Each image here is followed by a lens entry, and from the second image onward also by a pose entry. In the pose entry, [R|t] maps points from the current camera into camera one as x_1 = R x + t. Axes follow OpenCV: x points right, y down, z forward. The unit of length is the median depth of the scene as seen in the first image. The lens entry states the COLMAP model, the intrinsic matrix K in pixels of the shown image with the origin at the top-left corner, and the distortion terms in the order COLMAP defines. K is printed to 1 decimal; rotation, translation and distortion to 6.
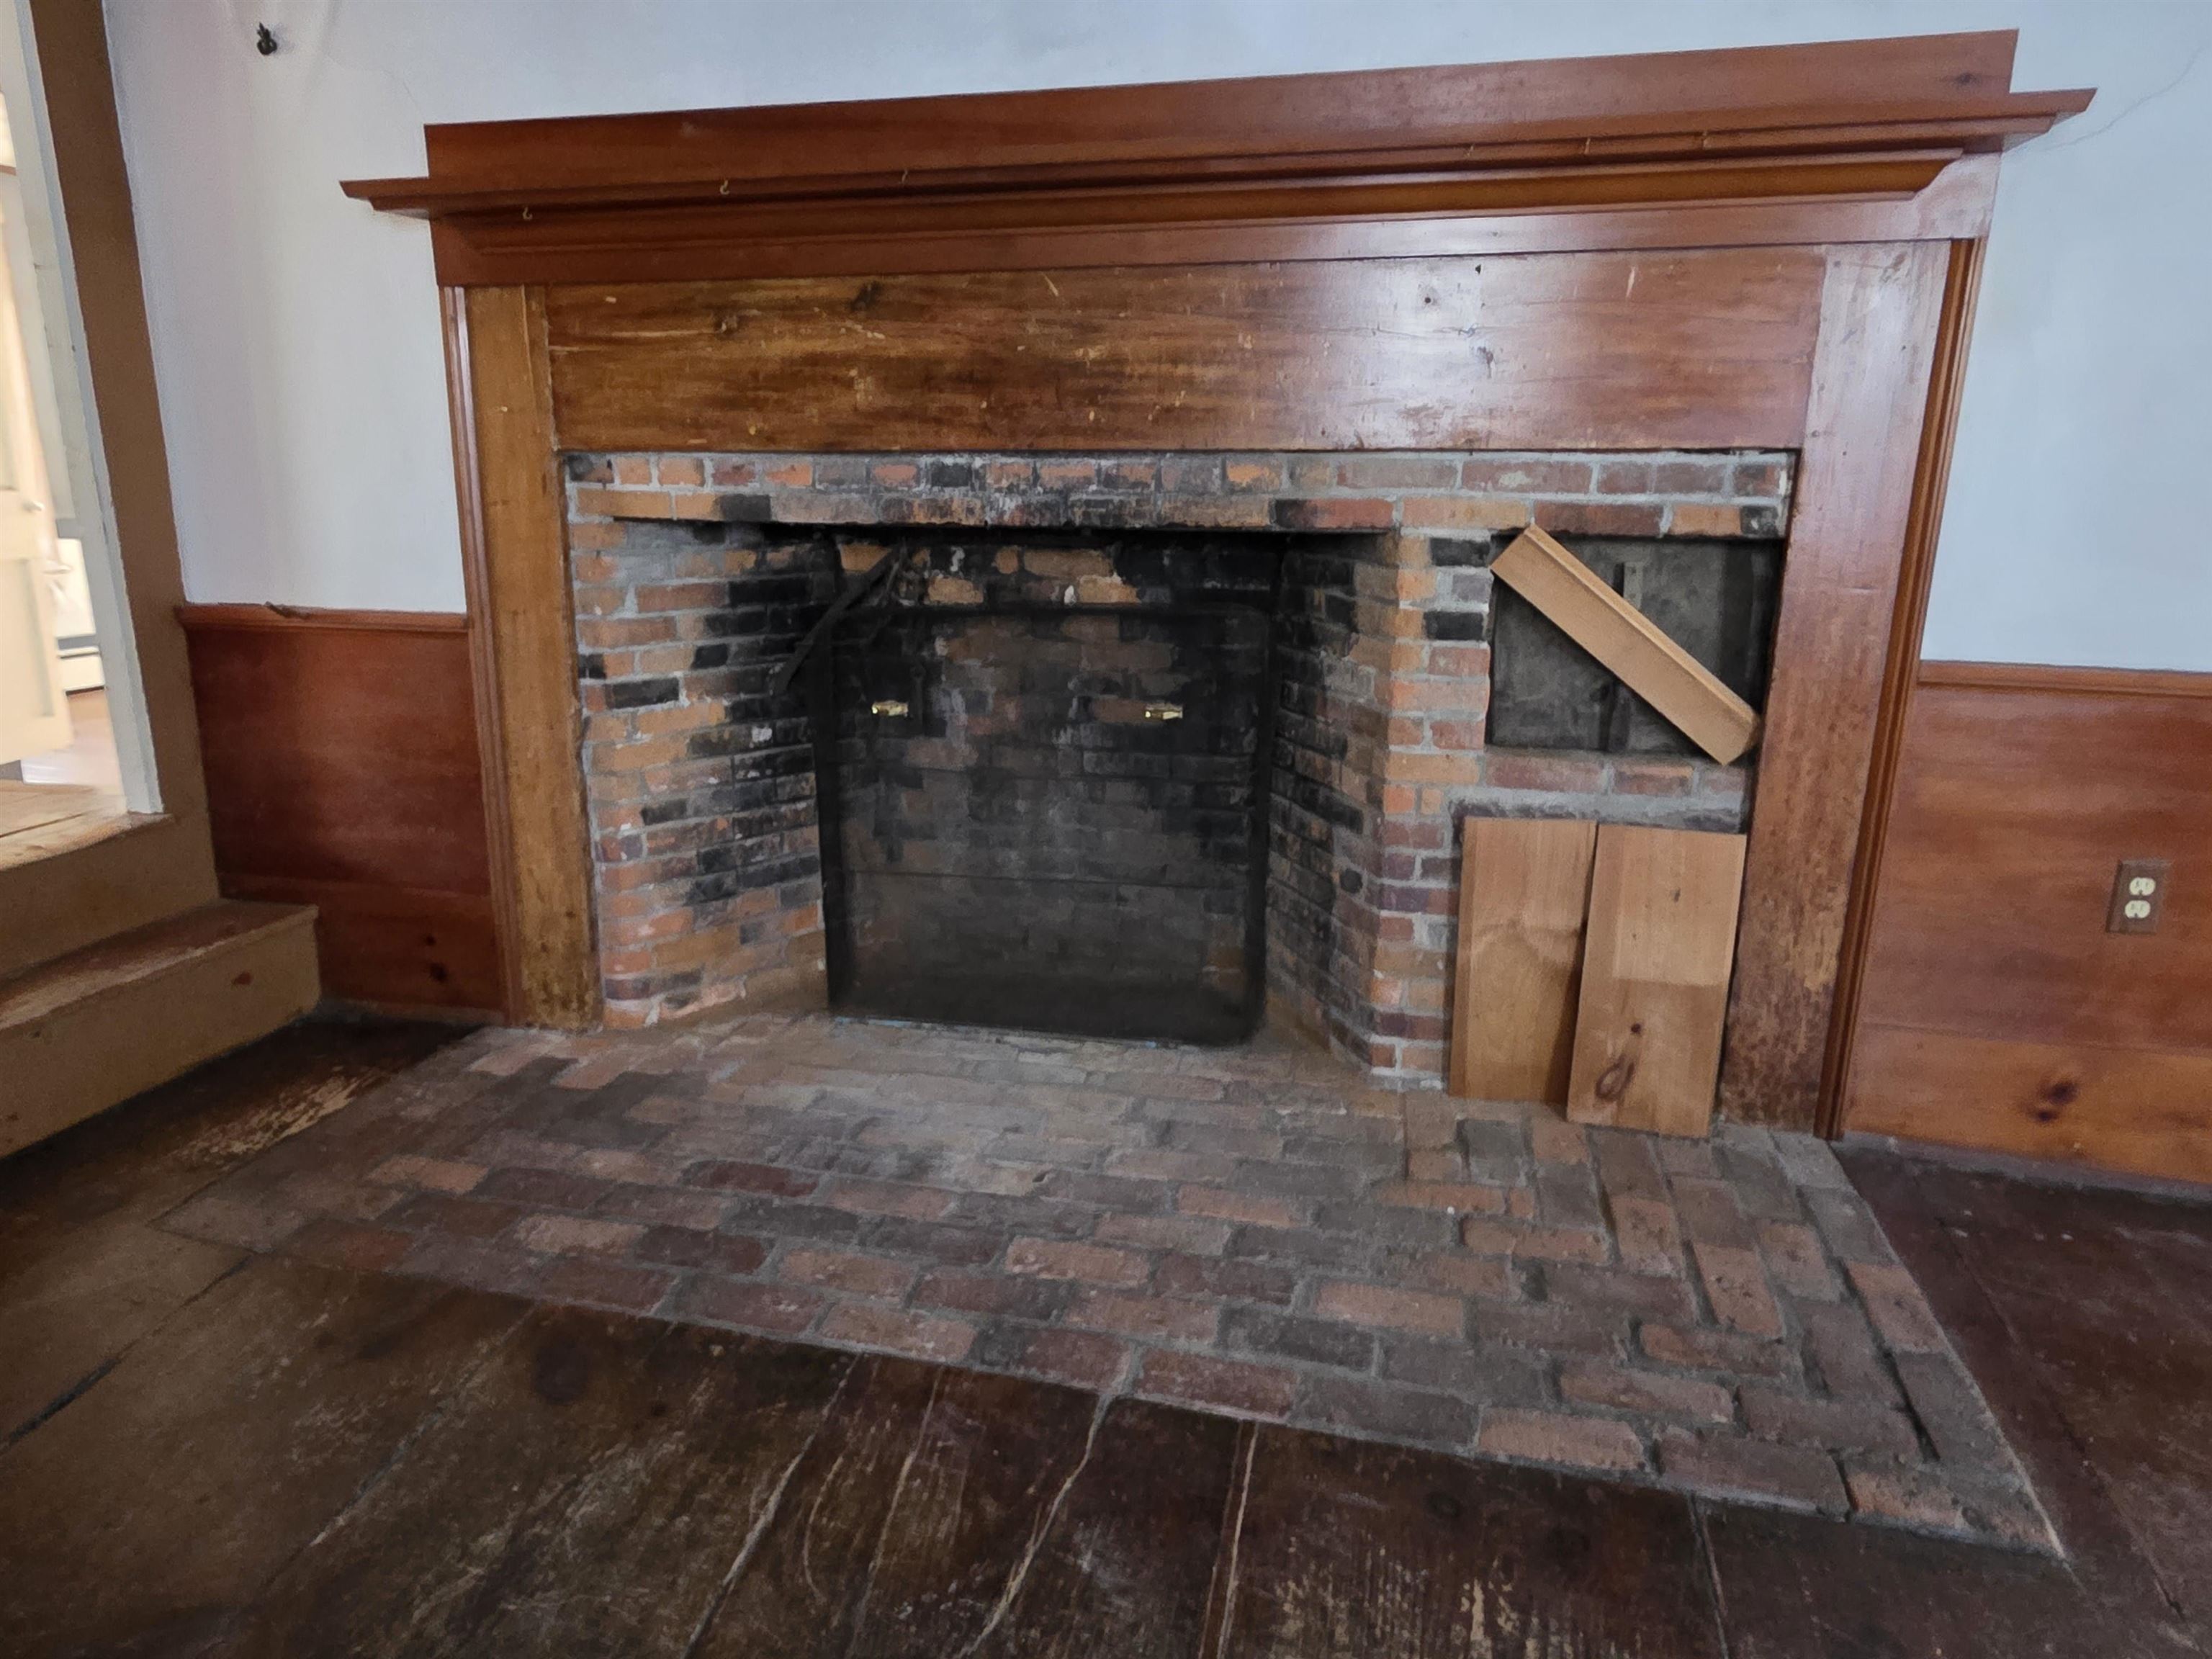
lens RADIAL K [[1402.4, 0, 1073.1], [0, 1402.4, 815.7], [0, 0, 1]] dist [-0.022281, 0.023323]
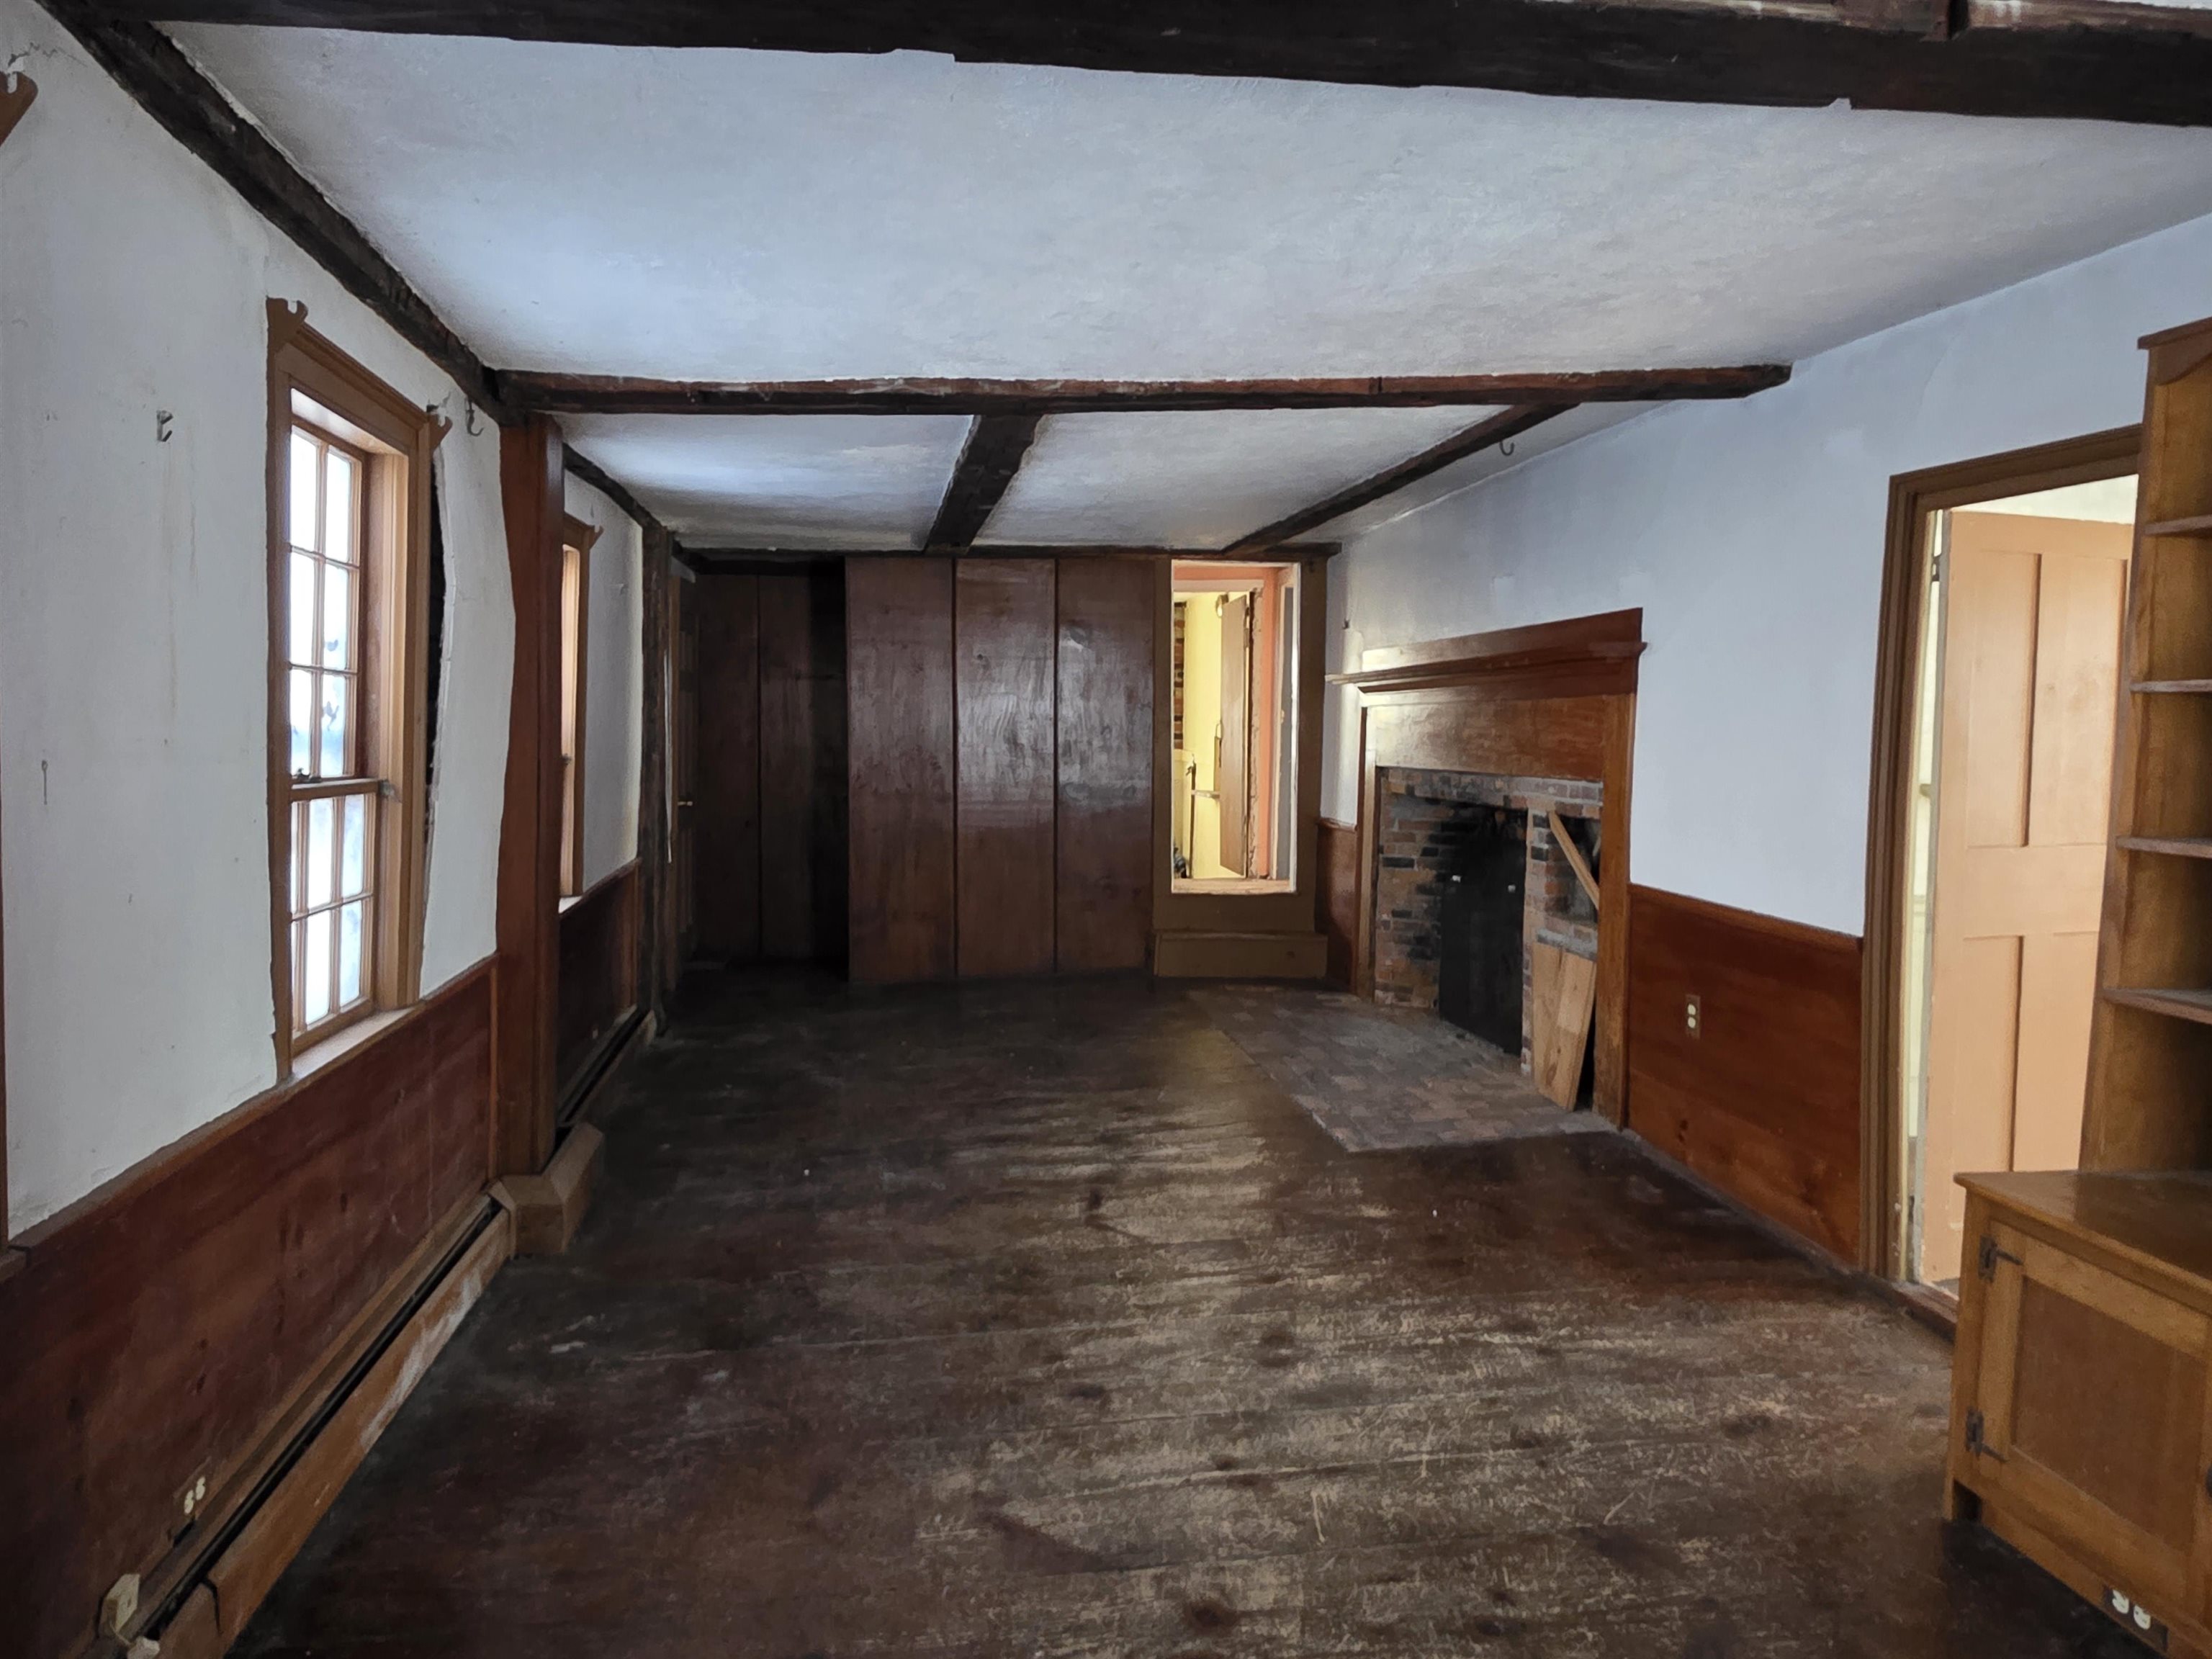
lens RADIAL K [[1402.4, 0, 1073.1], [0, 1402.4, 815.7], [0, 0, 1]] dist [-0.022281, 0.023323]
pose [[0.358368, 0.058842, -0.931724, 1.736216], [-0.236589, 0.971157, -0.029667, 0.038422], [0.903105, 0.231068, 0.361953, -0.404881]]
